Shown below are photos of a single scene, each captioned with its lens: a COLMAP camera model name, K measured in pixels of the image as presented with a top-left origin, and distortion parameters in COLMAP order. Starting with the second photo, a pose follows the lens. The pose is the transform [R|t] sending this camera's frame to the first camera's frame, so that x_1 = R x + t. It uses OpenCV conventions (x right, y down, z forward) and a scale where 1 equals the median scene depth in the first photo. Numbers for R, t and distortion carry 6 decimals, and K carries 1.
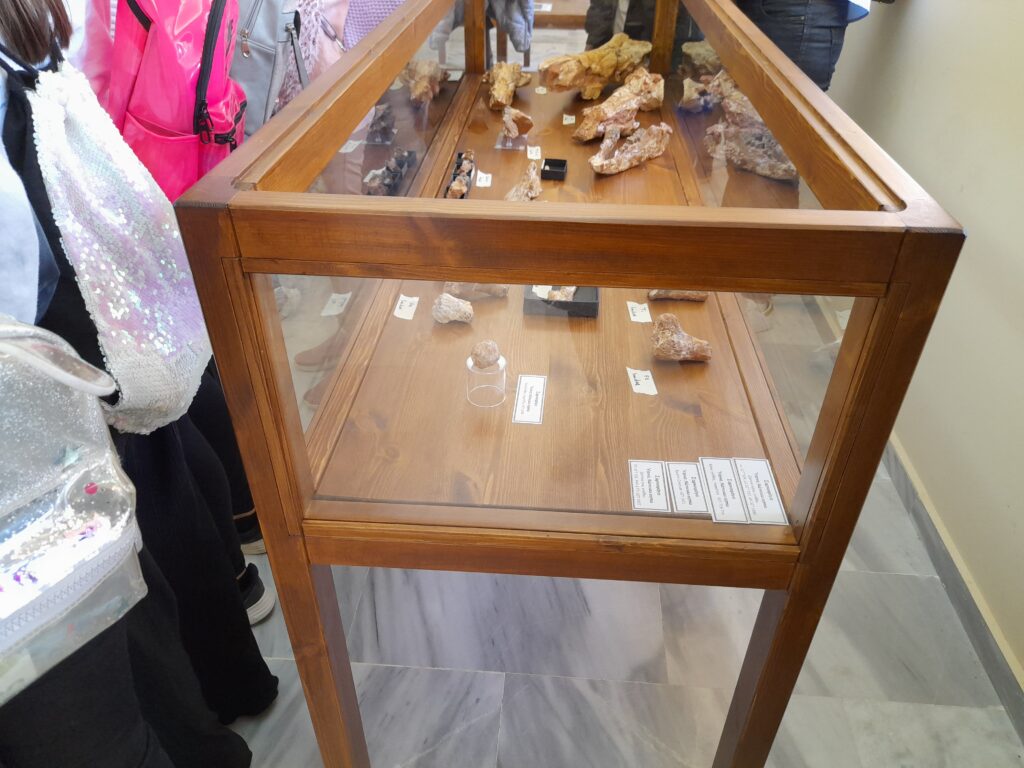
lens RADIAL K [[750.4, 0, 518.9], [0, 750.4, 377.6], [0, 0, 1]] dist [0.047160, -0.024101]
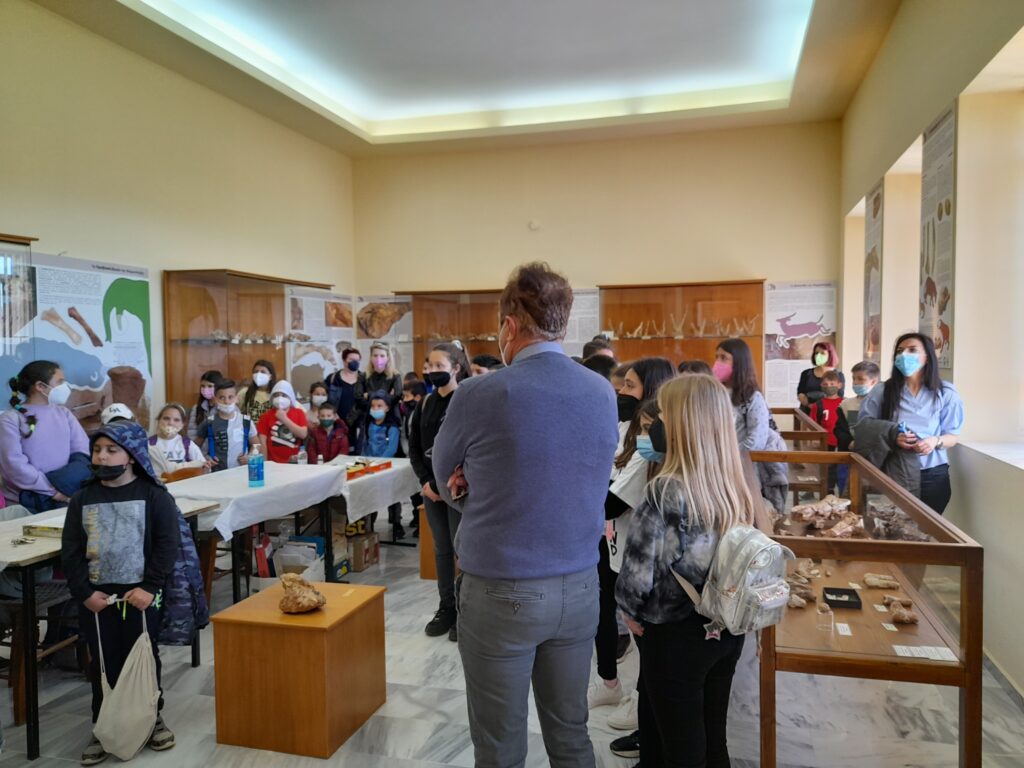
lens RADIAL K [[750.4, 0, 531.0], [0, 750.4, 397.3], [0, 0, 1]] dist [0.047160, -0.024101]
pose [[0.983838, -0.015313, -0.178404, -0.489083], [-0.079931, 0.853999, -0.514098, 0.670338], [0.160229, 0.520050, 0.838973, -1.518298]]
